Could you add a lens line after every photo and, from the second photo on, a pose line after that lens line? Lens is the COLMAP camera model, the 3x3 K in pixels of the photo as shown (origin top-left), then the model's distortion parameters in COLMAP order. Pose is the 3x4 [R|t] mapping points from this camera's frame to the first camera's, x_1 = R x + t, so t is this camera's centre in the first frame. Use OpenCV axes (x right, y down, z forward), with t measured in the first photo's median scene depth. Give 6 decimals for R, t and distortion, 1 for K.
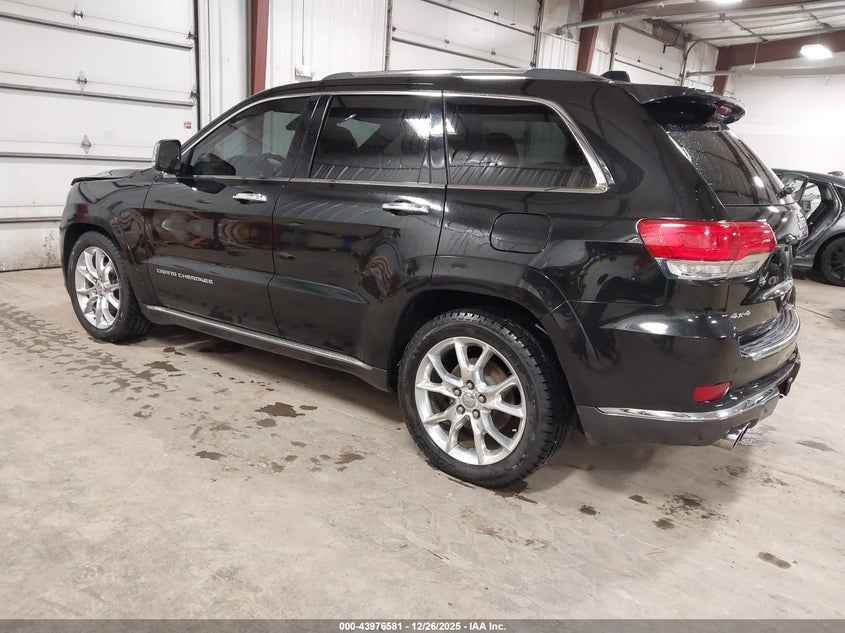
lens RADIAL K [[649.3, 0, 418.9], [0, 649.3, 315.5], [0, 0, 1]] dist [0.059390, -0.100636]
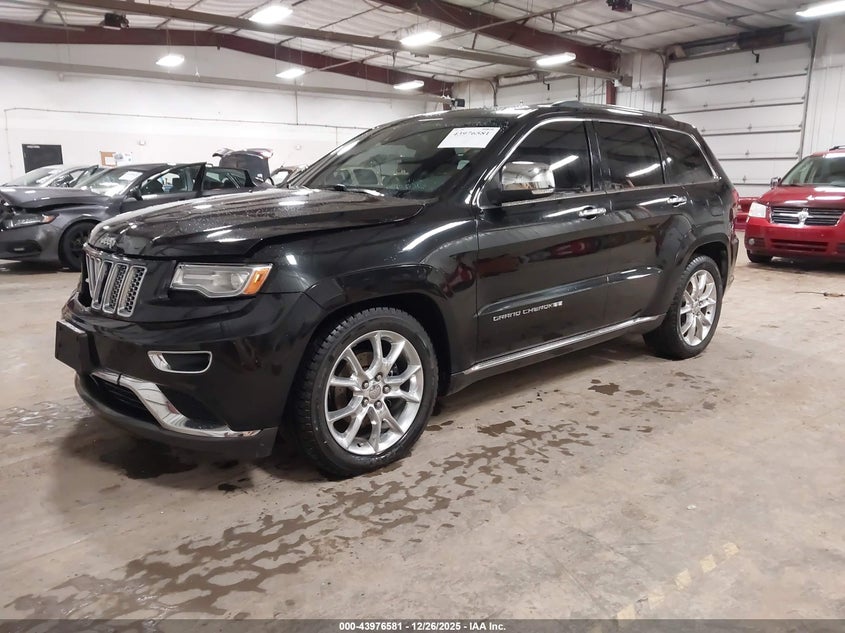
lens RADIAL K [[649.3, 0, 418.9], [0, 649.3, 315.5], [0, 0, 1]] dist [0.059390, -0.100636]
pose [[0.214778, -0.259414, 0.941581, -1.220870], [0.232831, 0.949884, 0.208592, -0.272774], [-0.948504, 0.174428, 0.264414, 0.884295]]
